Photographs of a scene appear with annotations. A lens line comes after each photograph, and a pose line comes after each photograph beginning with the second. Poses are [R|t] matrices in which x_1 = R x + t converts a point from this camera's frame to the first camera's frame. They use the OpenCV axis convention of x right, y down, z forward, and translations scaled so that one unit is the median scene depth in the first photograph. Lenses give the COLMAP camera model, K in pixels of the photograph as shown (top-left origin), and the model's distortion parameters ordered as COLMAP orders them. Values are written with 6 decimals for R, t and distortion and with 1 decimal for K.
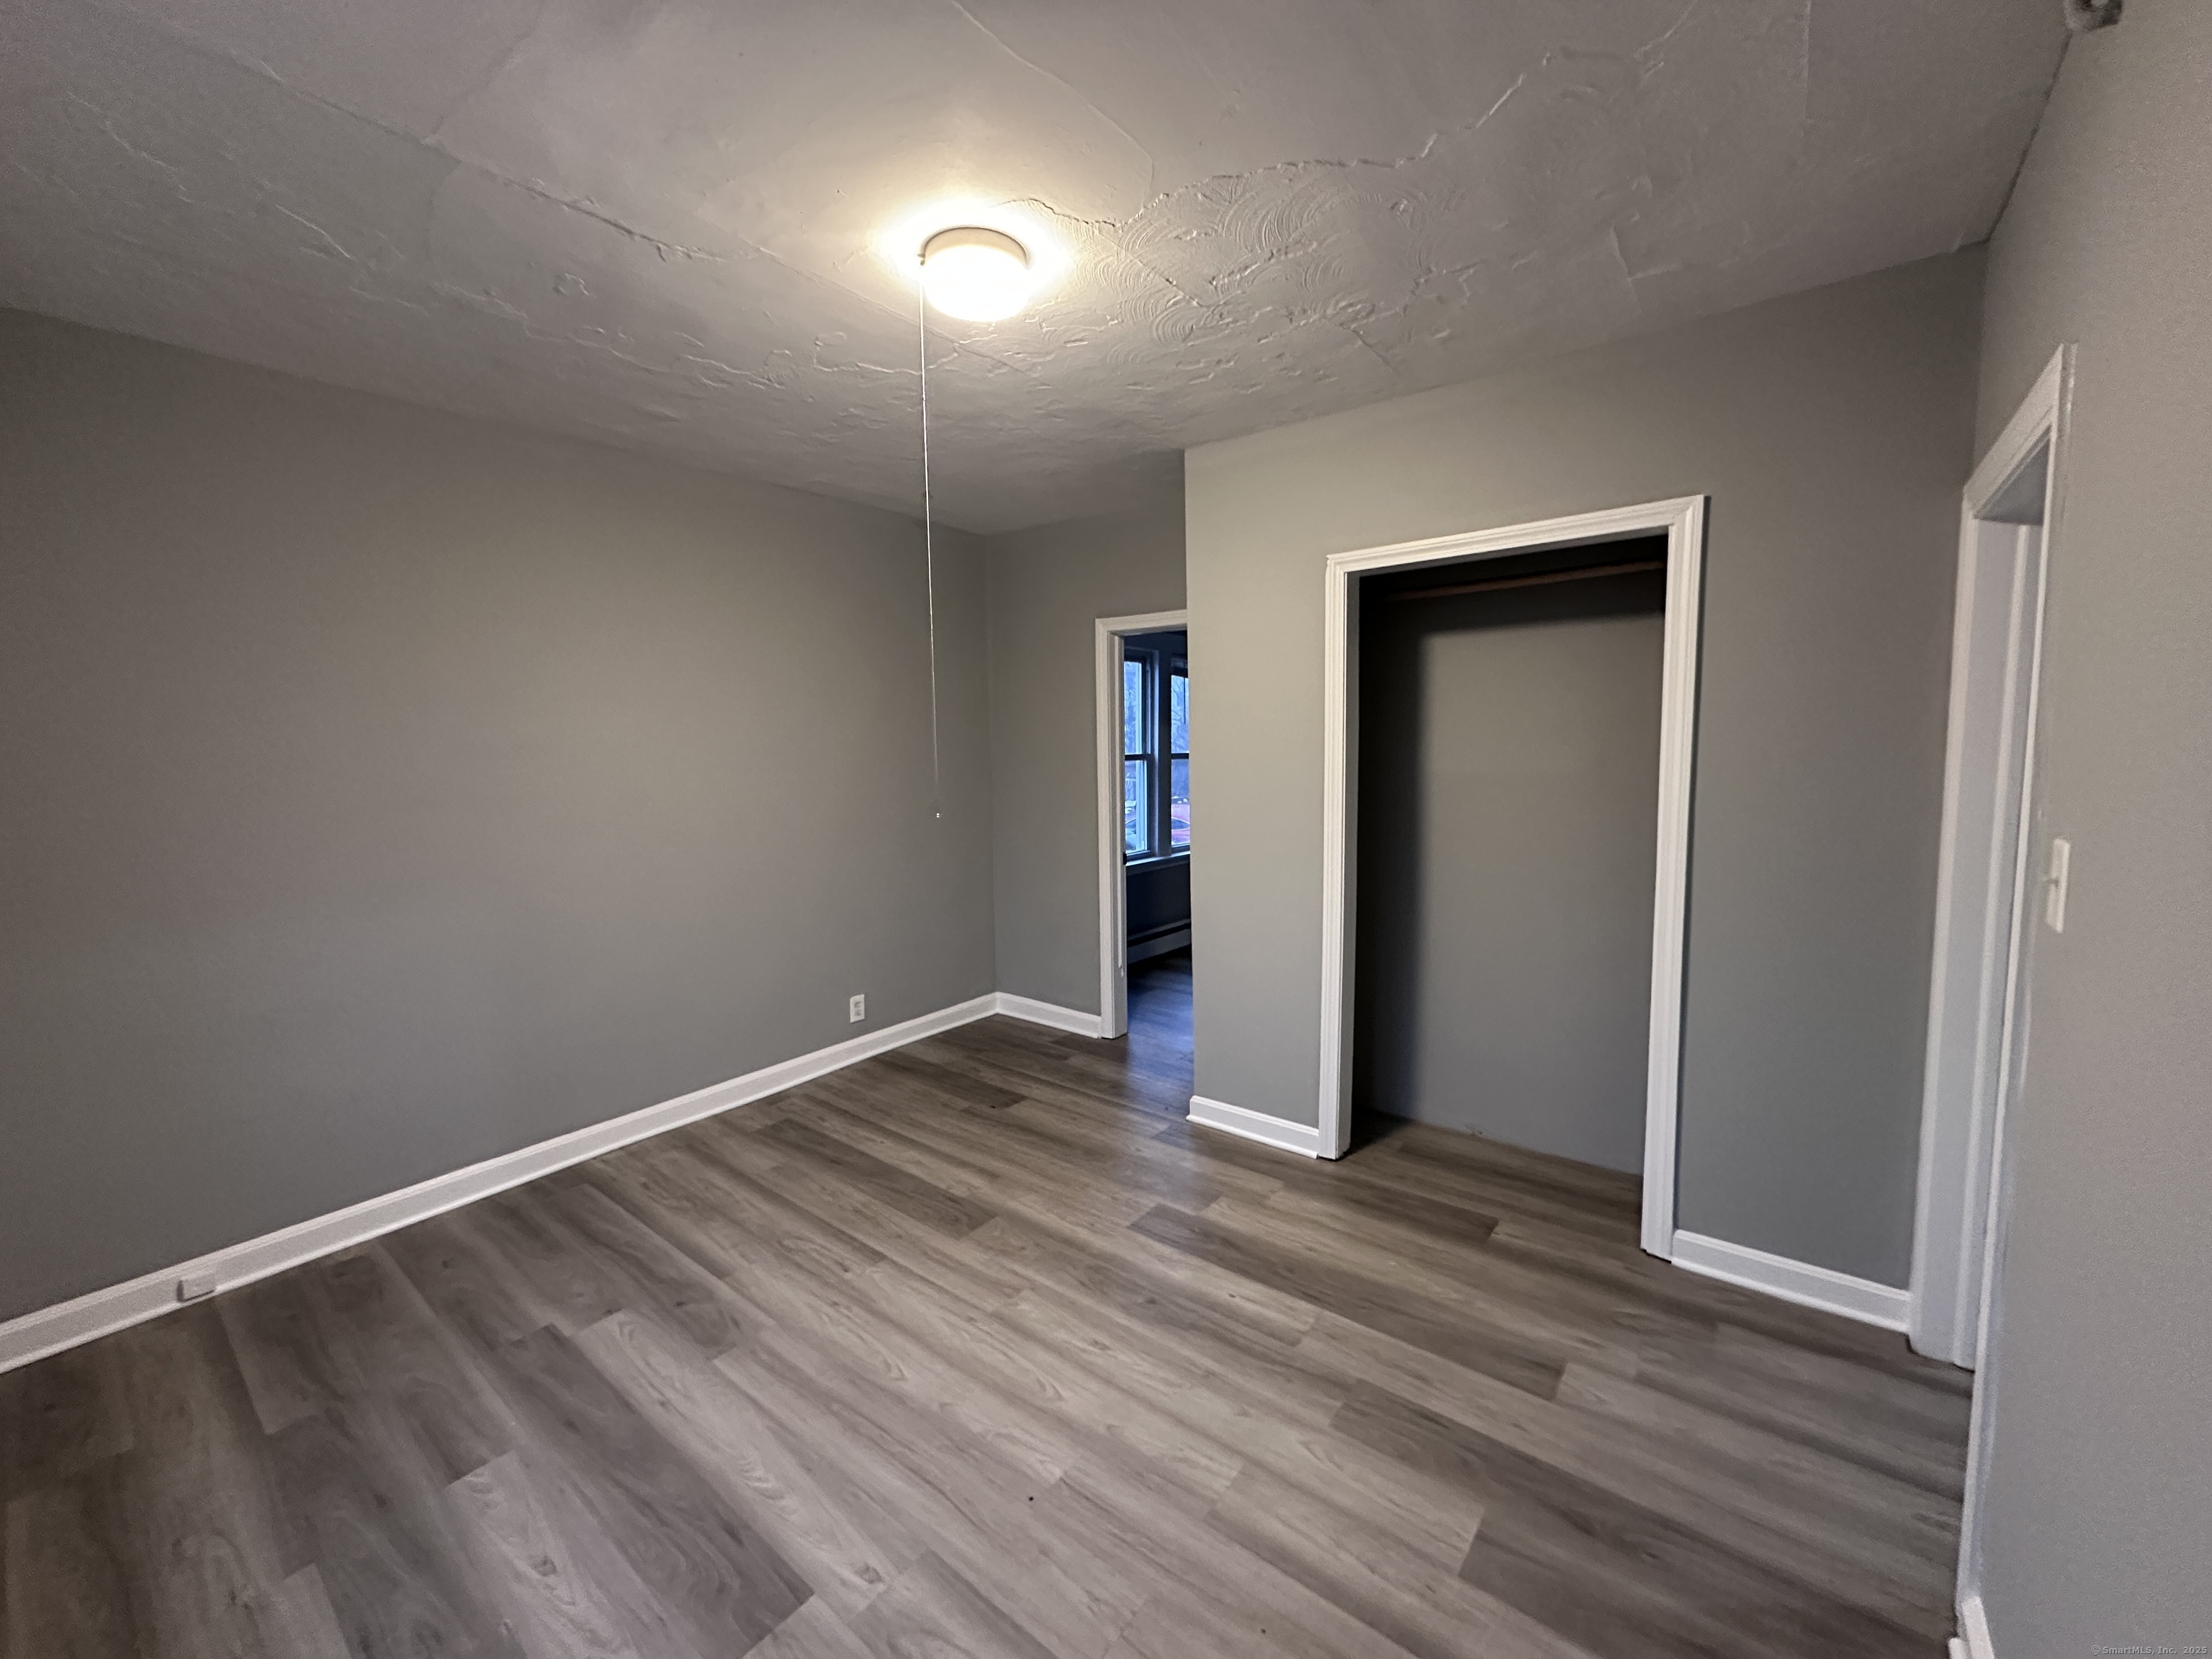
lens RADIAL K [[878.6, 0, 1105.7], [0, 878.6, 832.2], [0, 0, 1]] dist [-0.000950, -0.000998]
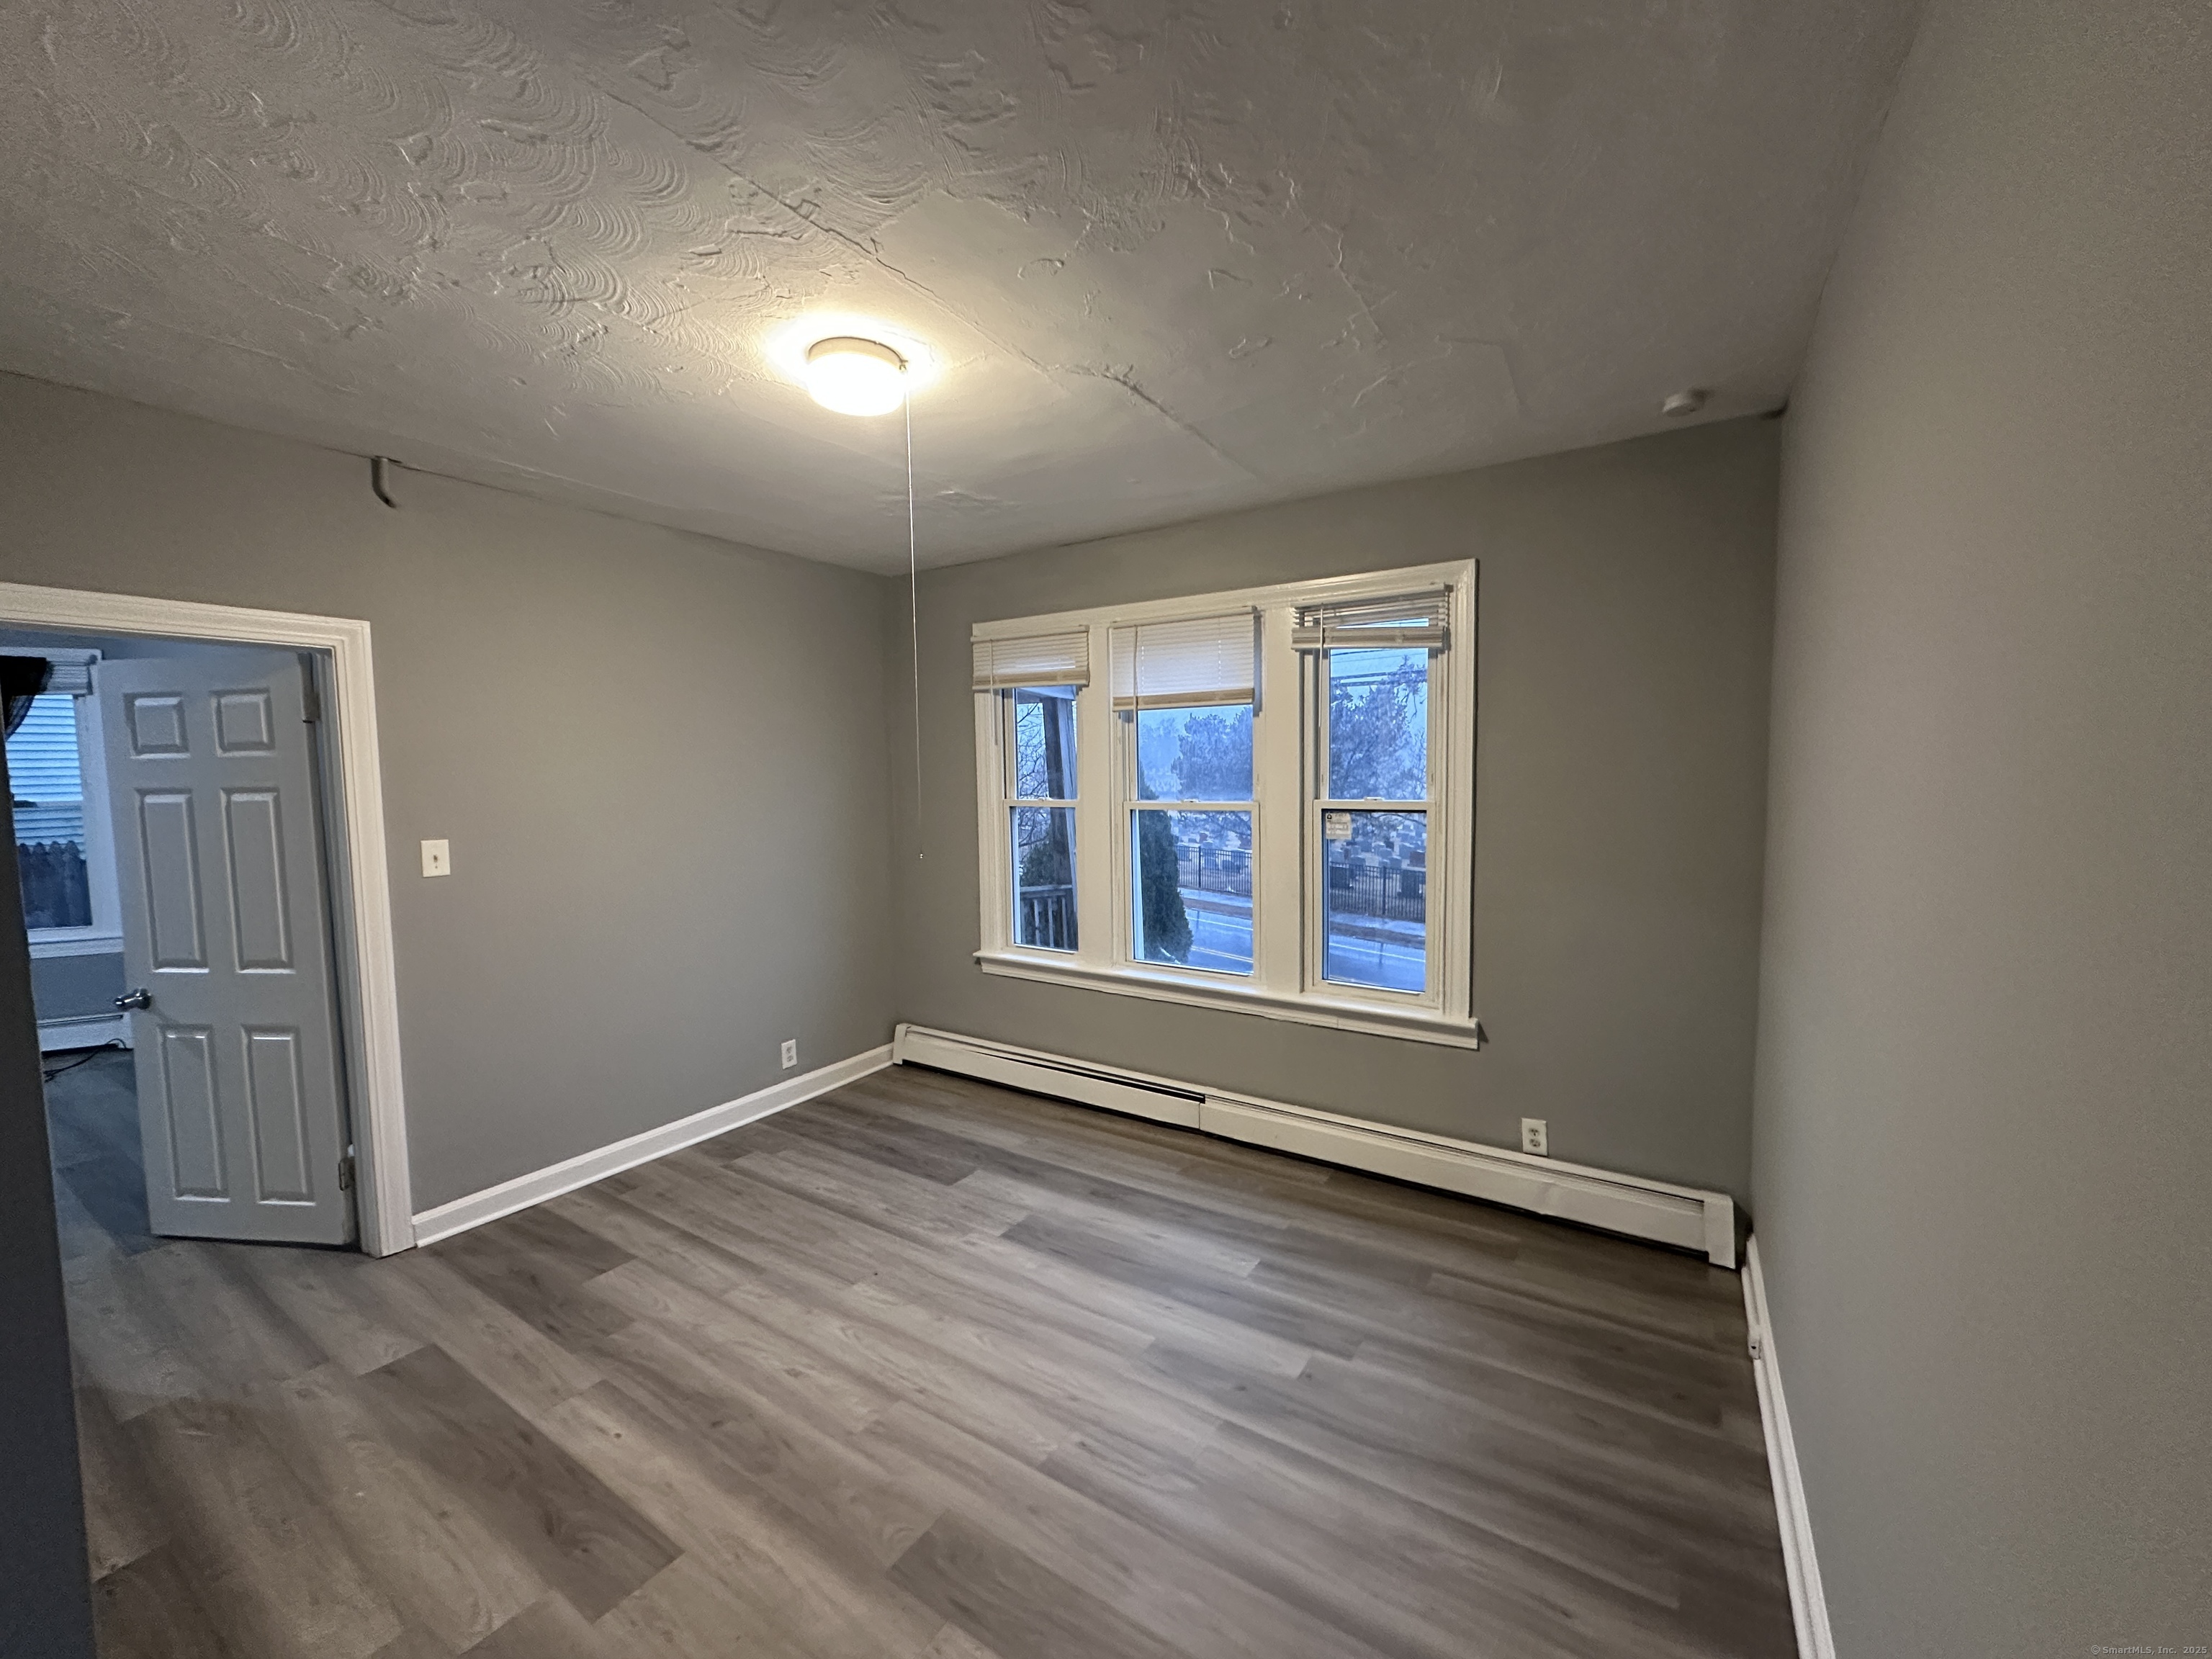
lens RADIAL K [[878.6, 0, 1107.4], [0, 878.6, 819.8], [0, 0, 1]] dist [-0.000950, -0.000998]
pose [[-0.995333, 0.033988, -0.090313, -0.295886], [0.018571, 0.985890, 0.166360, -0.221068], [0.094693, 0.163907, -0.981920, 1.894231]]
